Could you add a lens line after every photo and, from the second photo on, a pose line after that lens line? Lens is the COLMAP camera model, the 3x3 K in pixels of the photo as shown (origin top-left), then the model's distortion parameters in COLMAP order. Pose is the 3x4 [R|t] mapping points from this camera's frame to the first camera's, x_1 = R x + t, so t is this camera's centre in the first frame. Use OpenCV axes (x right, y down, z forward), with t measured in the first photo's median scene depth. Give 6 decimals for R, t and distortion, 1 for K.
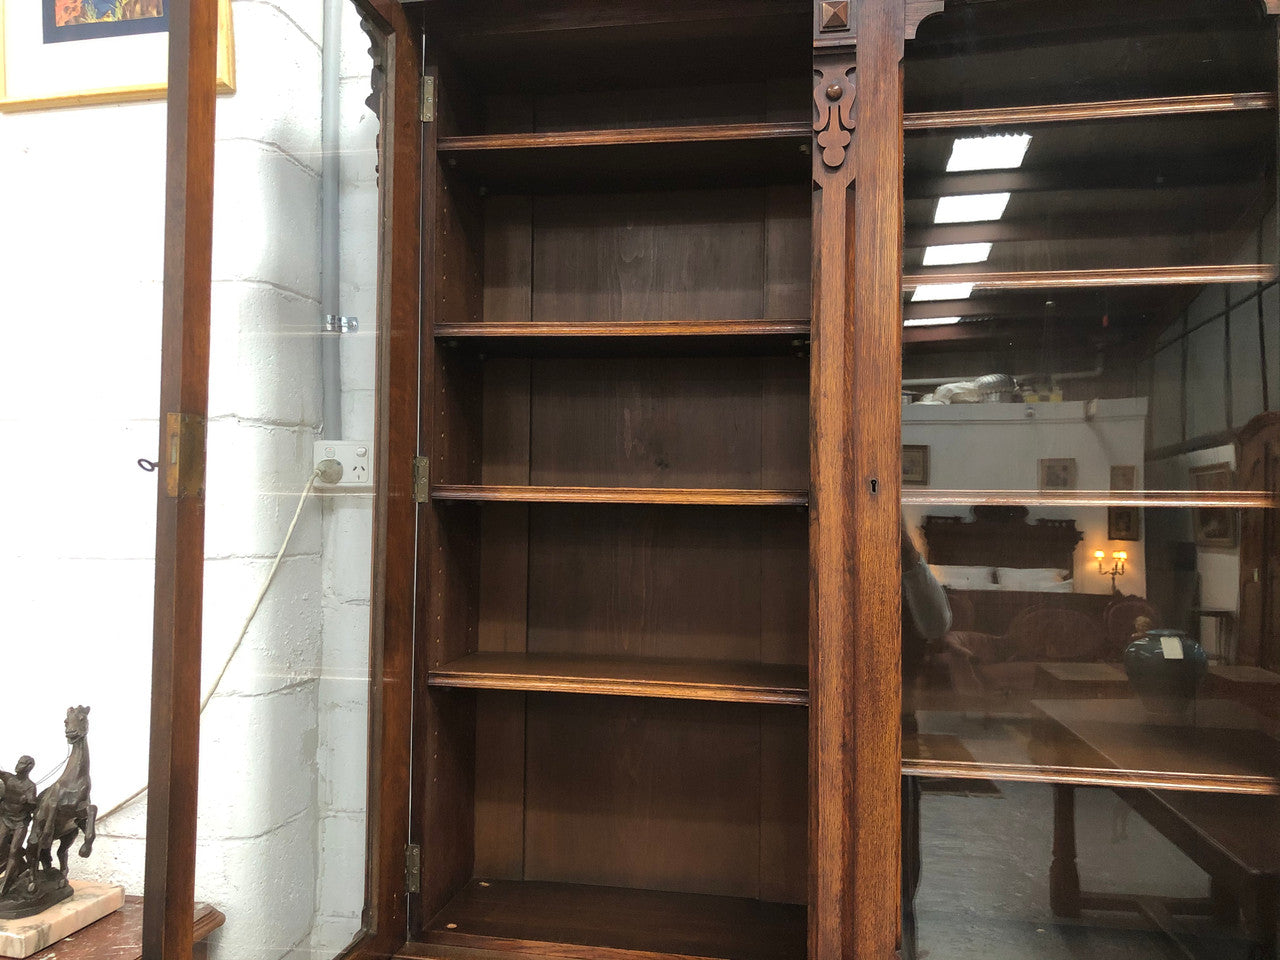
lens RADIAL K [[1054.9, 0, 636.4], [0, 1054.9, 464.1], [0, 0, 1]] dist [0.035216, -0.046475]
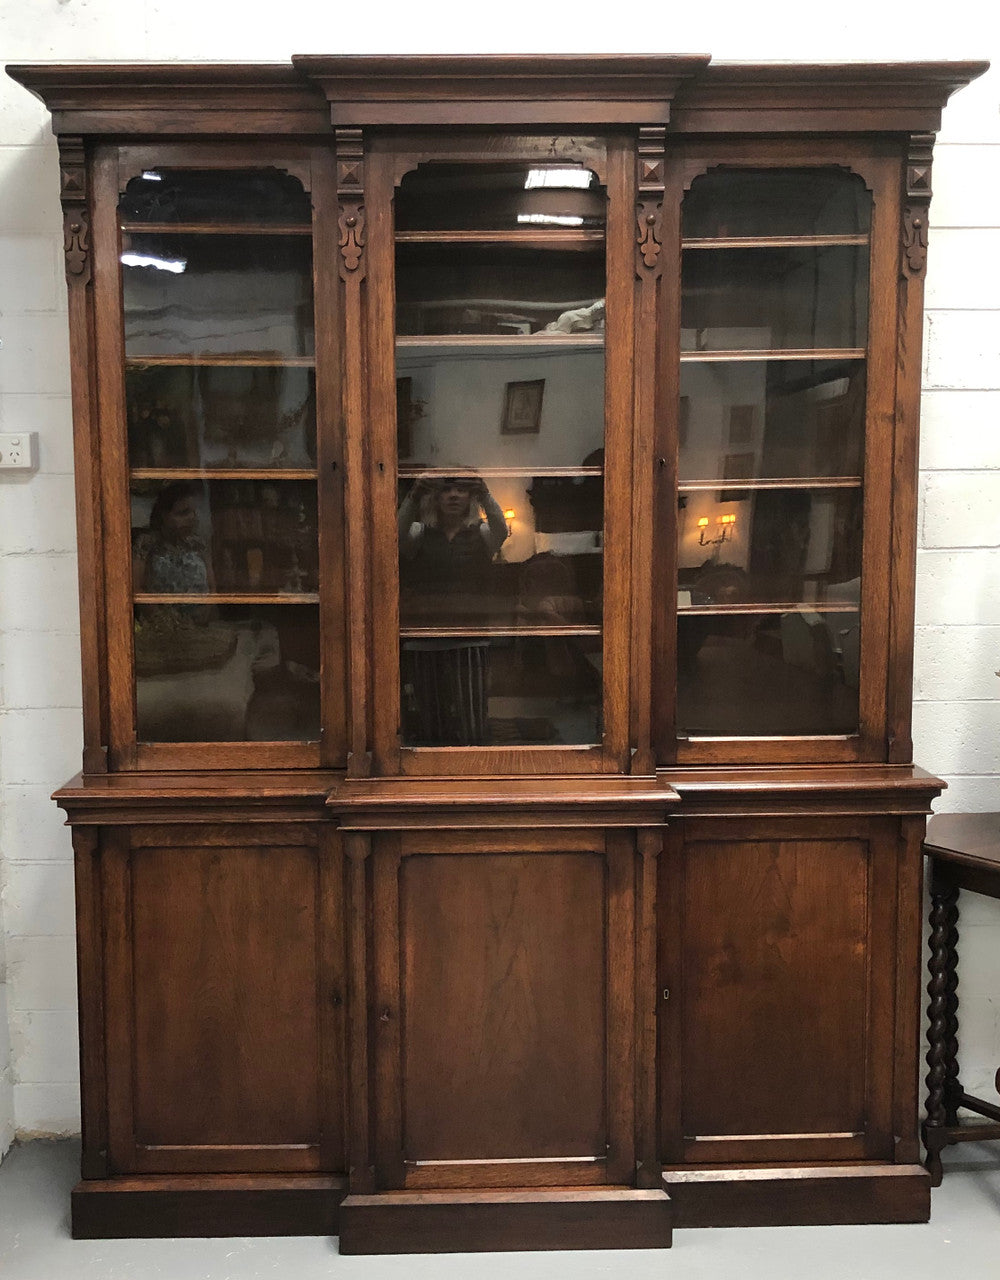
lens RADIAL K [[1563.2, 0, 478.0], [0, 1563.2, 637.8], [0, 0, 1]] dist [0.122719, 0.000000]
pose [[0.978782, -0.039212, 0.201118, -0.120090], [0.009397, 0.989075, 0.147110, -0.067065], [-0.204689, -0.142099, 0.968458, -1.319564]]
